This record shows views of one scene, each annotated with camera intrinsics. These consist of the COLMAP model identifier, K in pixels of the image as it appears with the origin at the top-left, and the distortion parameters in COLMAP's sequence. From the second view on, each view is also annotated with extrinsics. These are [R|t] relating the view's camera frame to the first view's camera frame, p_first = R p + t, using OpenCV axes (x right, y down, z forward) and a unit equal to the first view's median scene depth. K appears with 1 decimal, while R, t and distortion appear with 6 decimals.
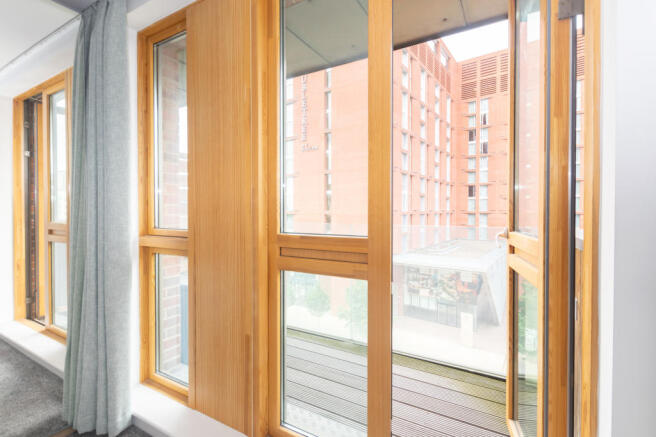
lens RADIAL K [[280.7, 0, 330.0], [0, 280.7, 215.6], [0, 0, 1]] dist [-0.000312, -0.000107]
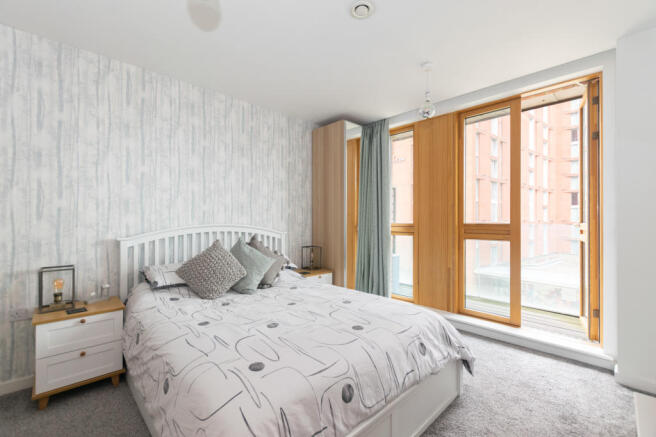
lens RADIAL K [[280.7, 0, 350.3], [0, 280.7, 221.7], [0, 0, 1]] dist [-0.000312, -0.000107]
pose [[0.978186, 0.001849, -0.207721, -0.523543], [-0.004684, 0.999902, -0.013156, 0.071985], [0.207676, 0.013842, 0.978100, -1.225236]]
